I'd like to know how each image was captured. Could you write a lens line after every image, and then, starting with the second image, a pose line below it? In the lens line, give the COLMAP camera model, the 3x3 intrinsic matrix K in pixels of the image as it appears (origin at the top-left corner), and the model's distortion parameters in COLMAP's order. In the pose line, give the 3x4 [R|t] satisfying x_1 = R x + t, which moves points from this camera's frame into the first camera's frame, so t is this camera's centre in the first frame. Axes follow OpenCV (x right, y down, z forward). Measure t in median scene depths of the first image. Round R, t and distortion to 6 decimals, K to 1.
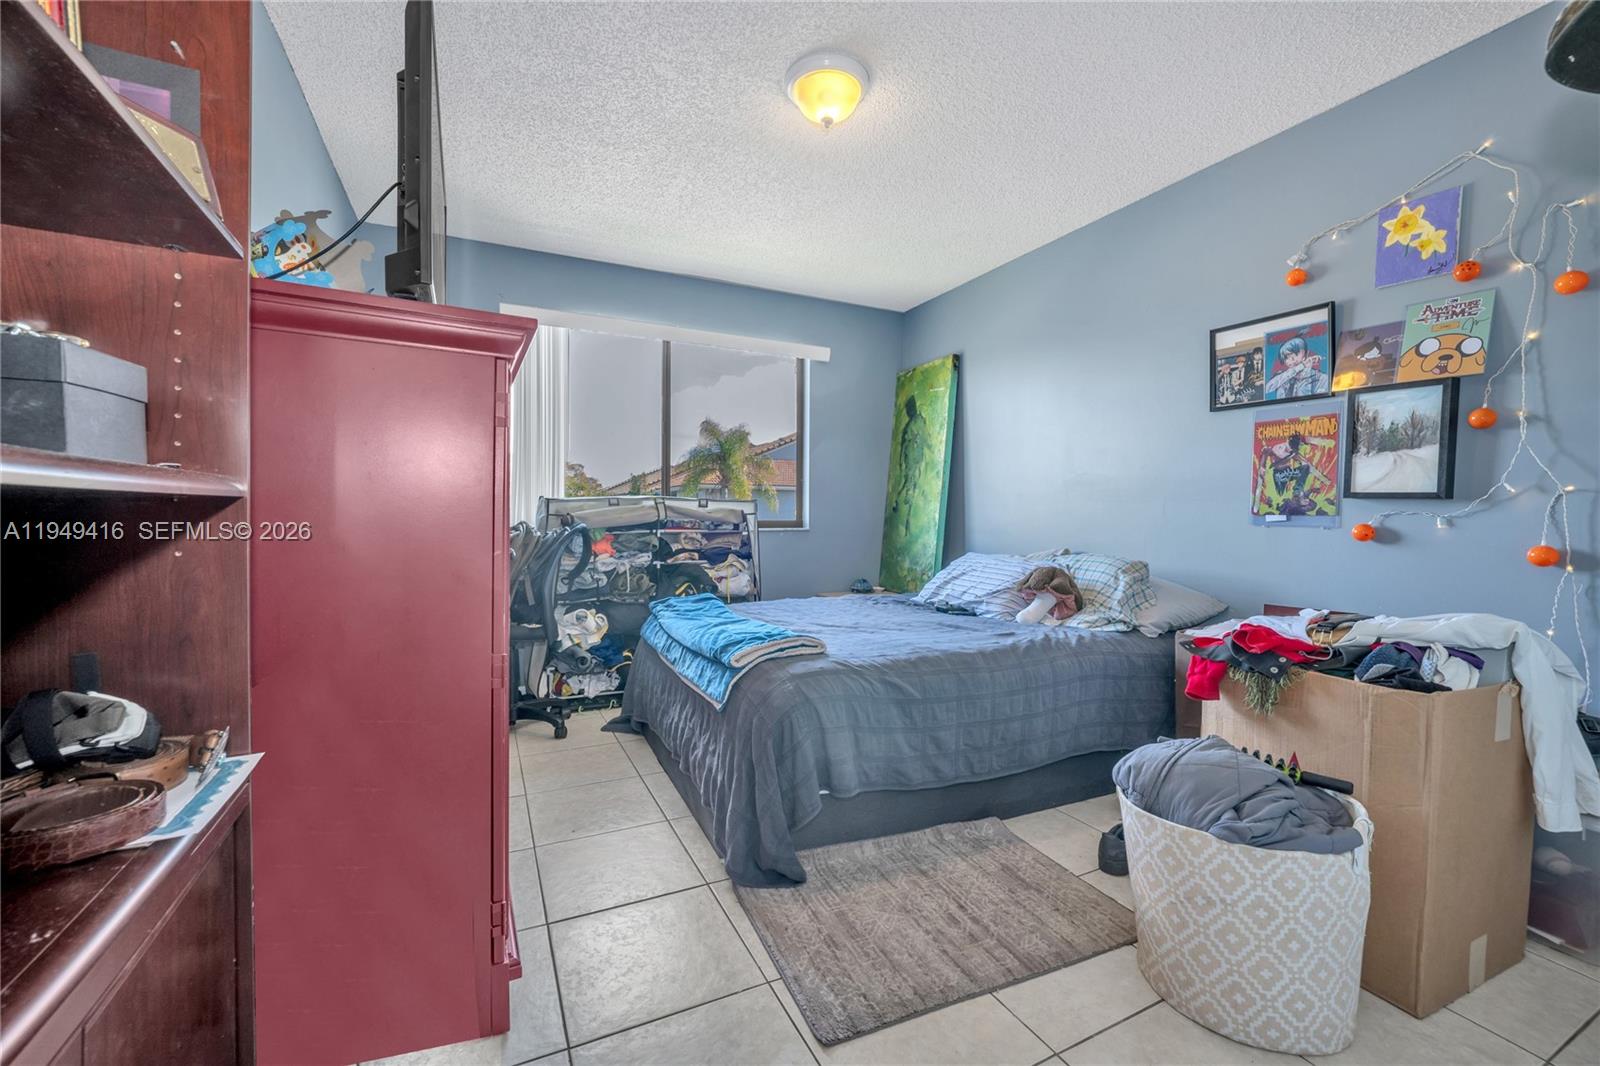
lens RADIAL K [[650.4, 0, 800.0], [0, 650.4, 533.0], [0, 0, 1]] dist [-0.001377, -0.000028]
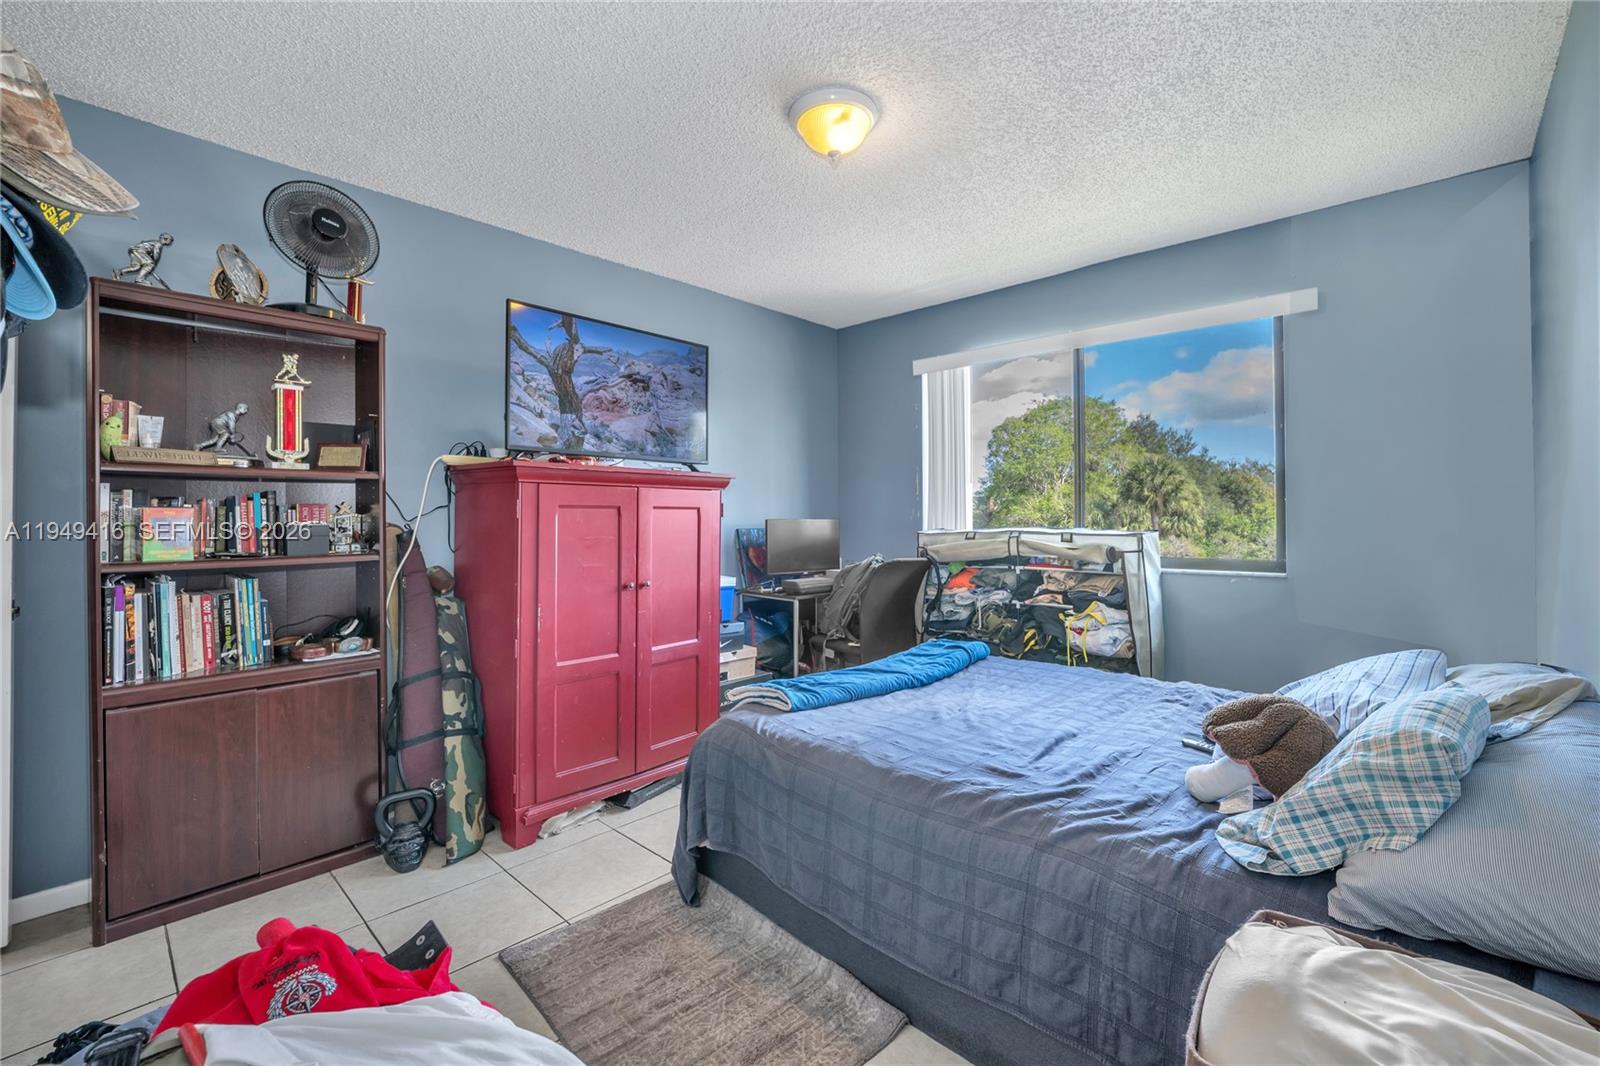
lens RADIAL K [[694.6, 0, 795.3], [0, 694.6, 507.1], [0, 0, 1]] dist [-0.000915, -0.000014]
pose [[0.341776, -0.016517, -0.939636, 0.595949], [-0.021960, 0.999432, -0.025556, -0.056101], [0.939525, 0.029369, 0.341219, 0.375523]]
